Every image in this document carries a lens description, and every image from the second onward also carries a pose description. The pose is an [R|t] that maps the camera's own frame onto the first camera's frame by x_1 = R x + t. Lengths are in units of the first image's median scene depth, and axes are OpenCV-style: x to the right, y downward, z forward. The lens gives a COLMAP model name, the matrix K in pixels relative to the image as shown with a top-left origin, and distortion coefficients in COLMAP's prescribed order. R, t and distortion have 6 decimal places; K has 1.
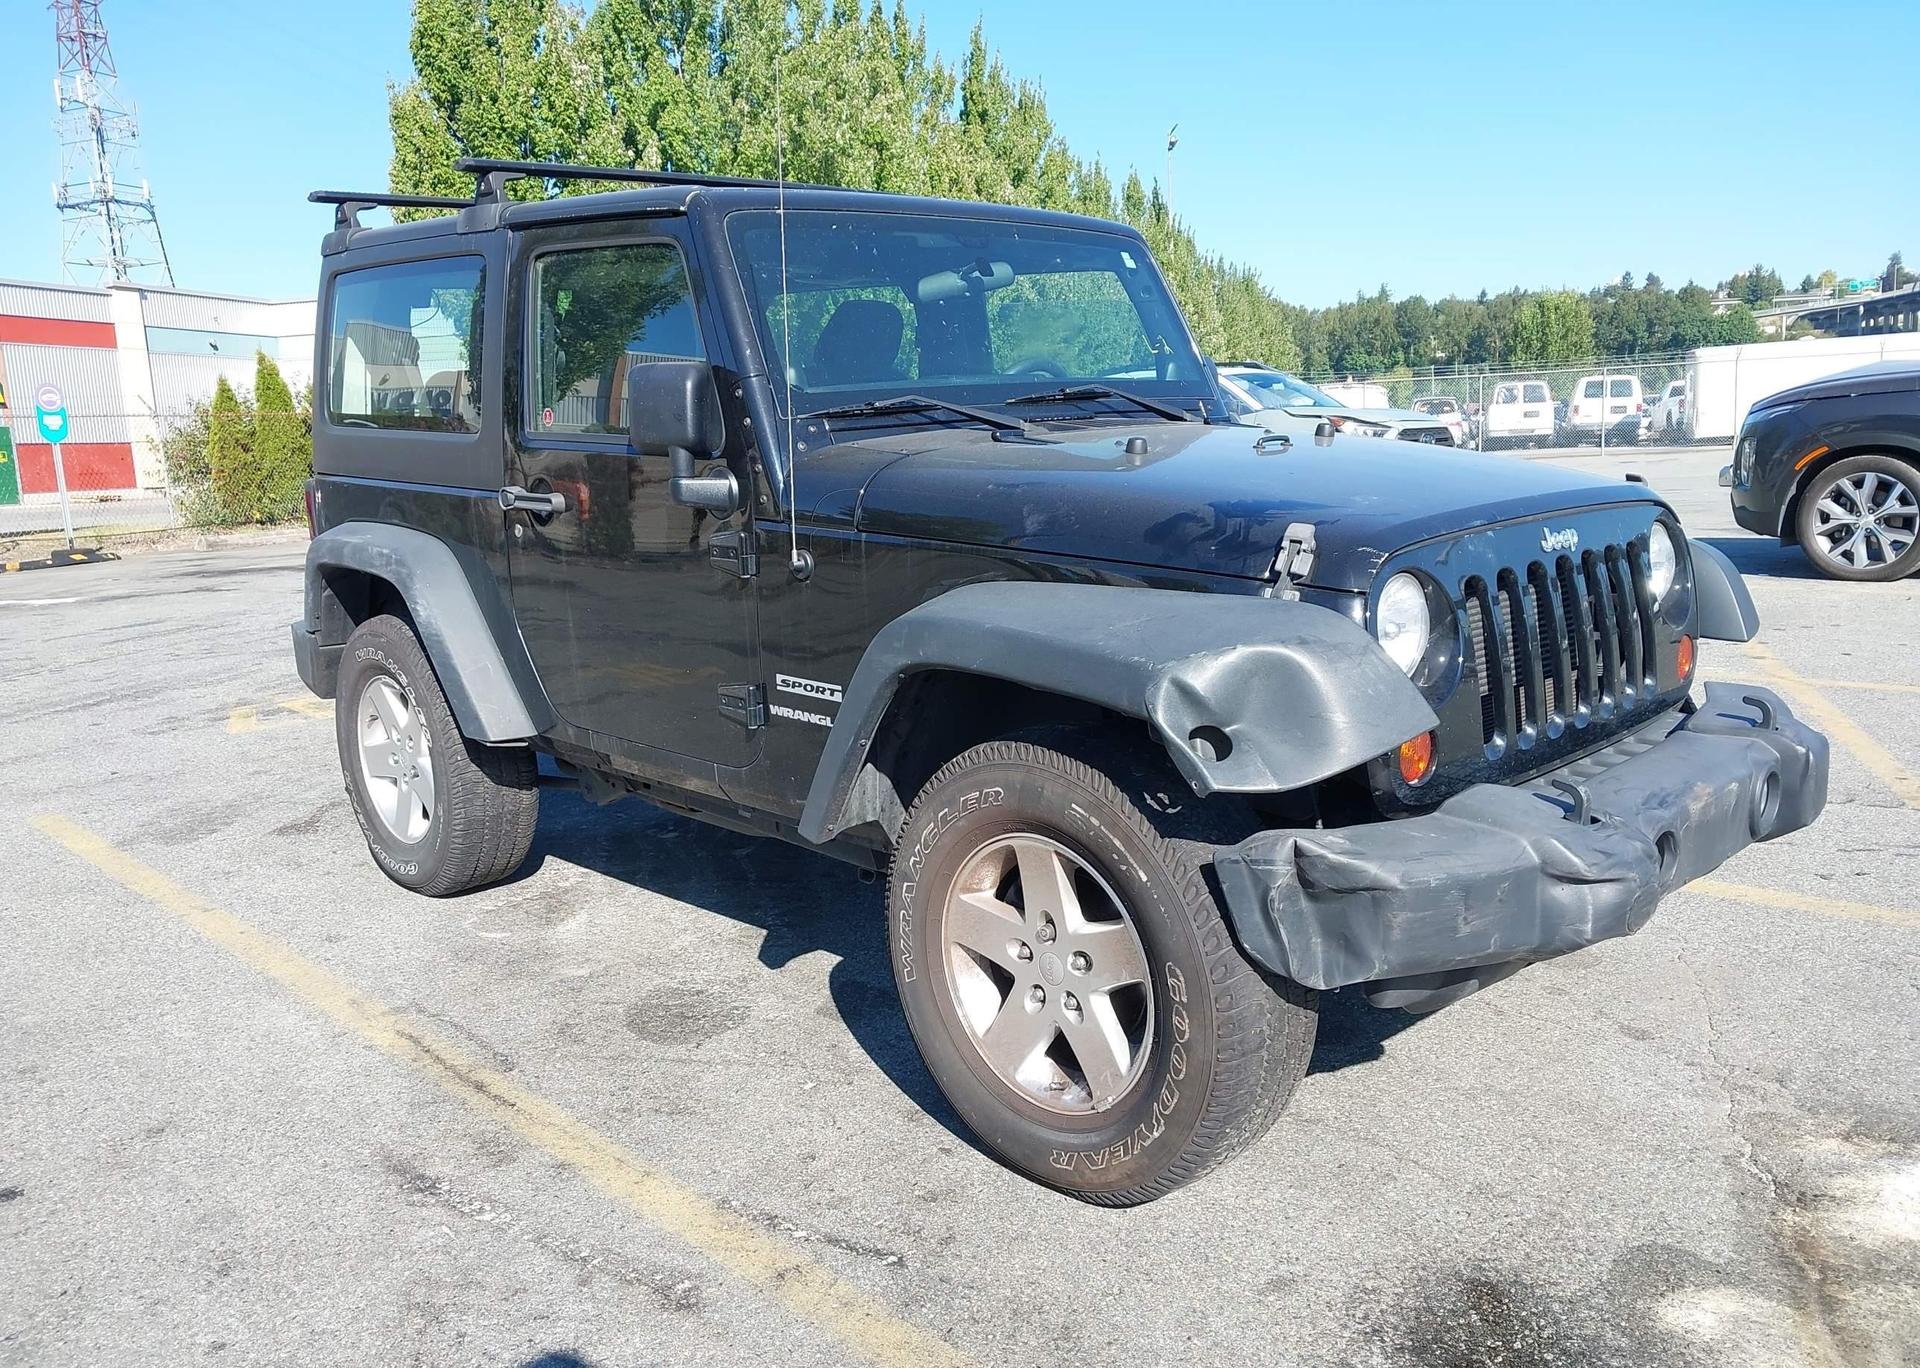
lens RADIAL K [[1541.4, 0, 946.2], [0, 1541.4, 699.1], [0, 0, 1]] dist [0.030452, -0.030855]
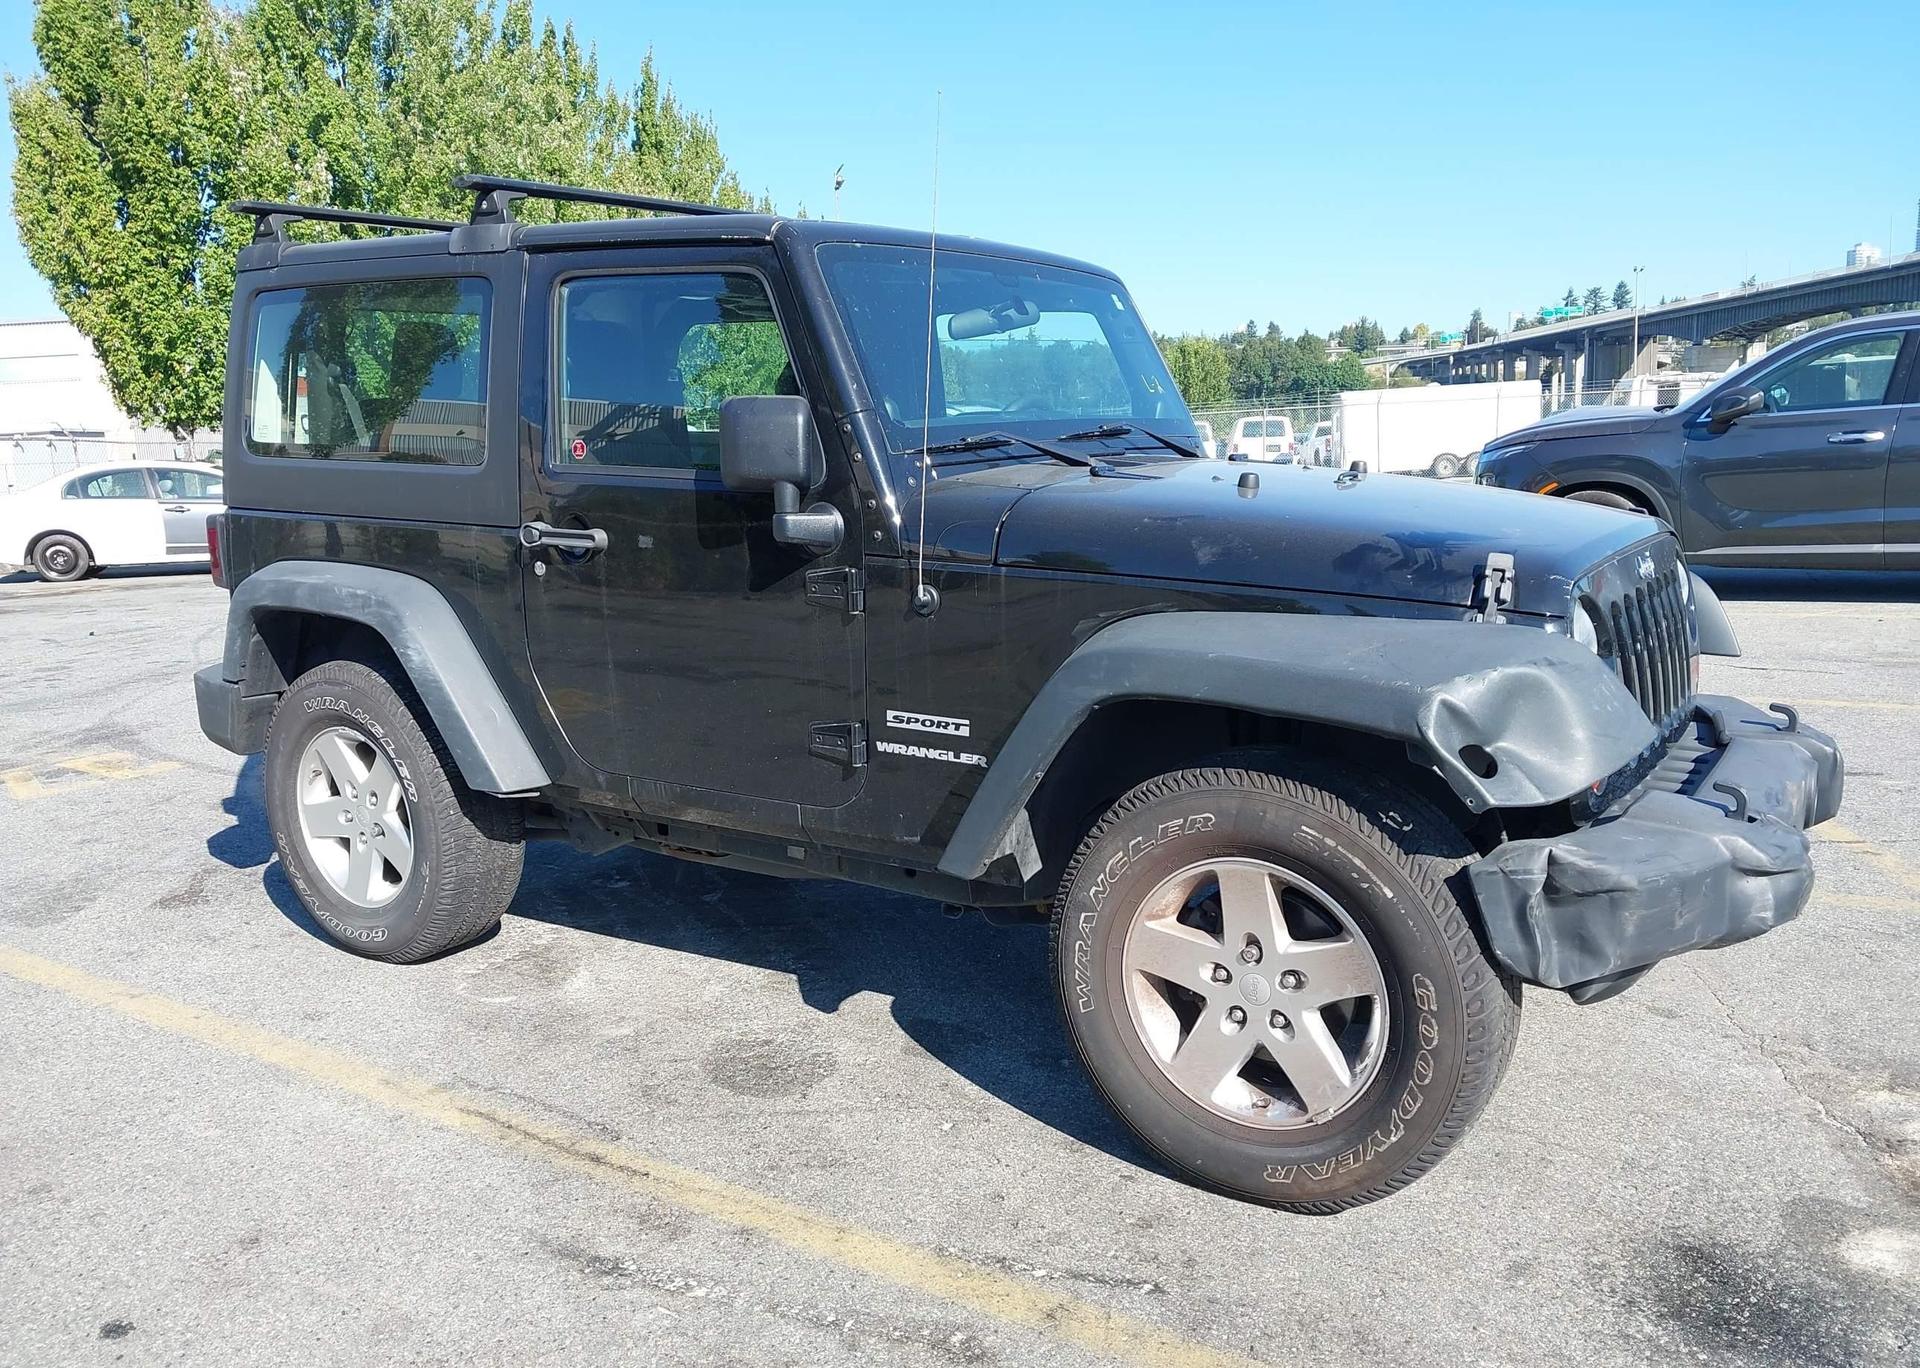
lens RADIAL K [[1541.4, 0, 947.5], [0, 1541.4, 693.5], [0, 0, 1]] dist [0.030452, -0.030855]
pose [[0.975353, -0.027643, 0.218914, -0.260667], [0.032964, 0.999242, -0.020690, -0.004945], [-0.218176, 0.027396, 0.975525, 0.026024]]
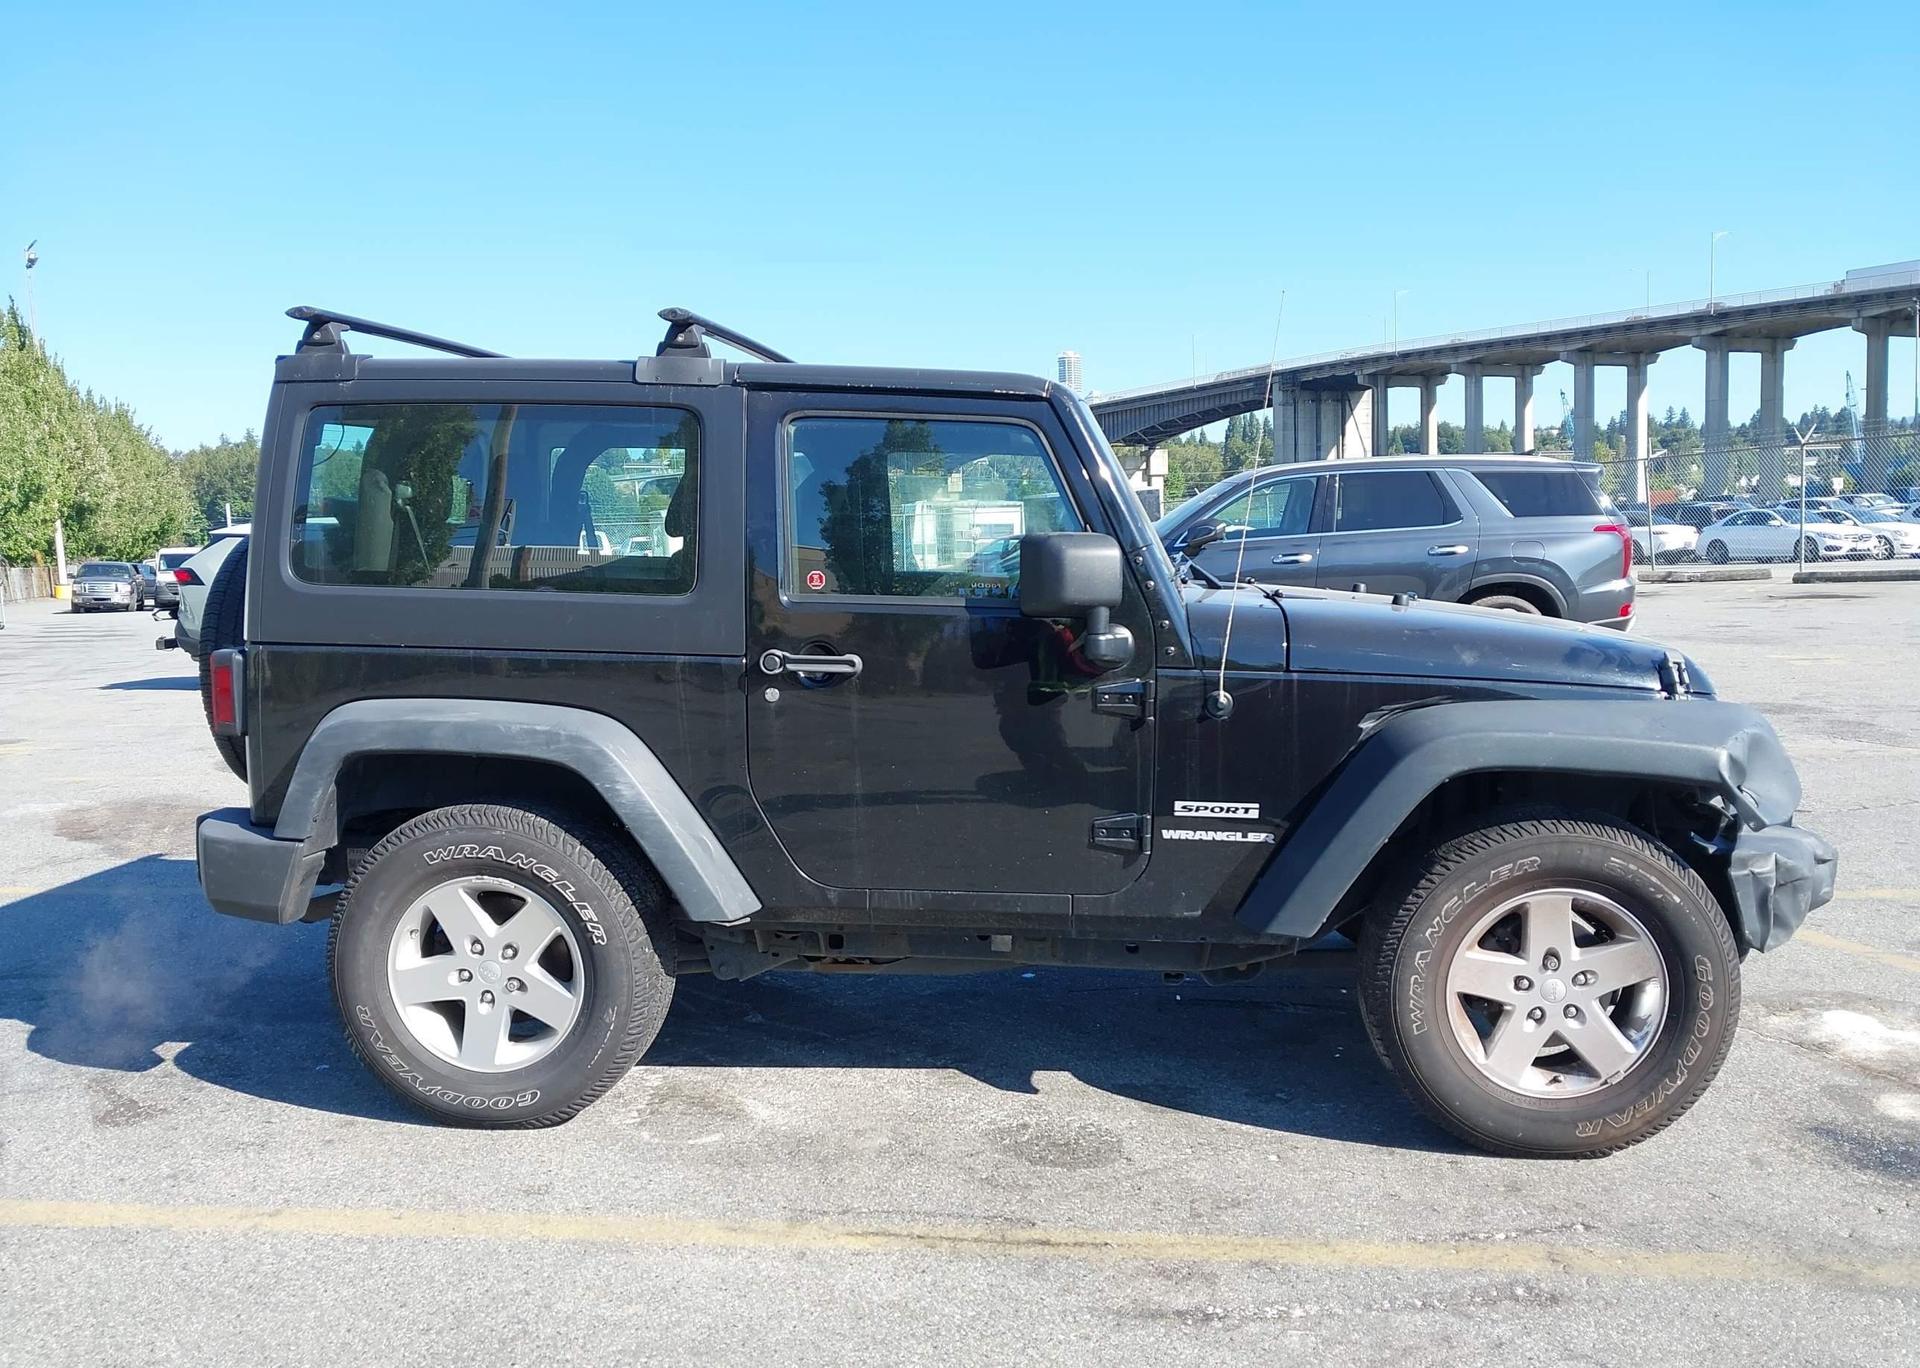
lens RADIAL K [[1541.4, 0, 963.3], [0, 1541.4, 684.0], [0, 0, 1]] dist [0.030452, -0.030855]
pose [[0.754140, -0.044895, 0.655177, -0.874407], [0.112888, 0.991672, -0.061986, -0.045138], [-0.646938, 0.120707, 0.752928, 0.215327]]
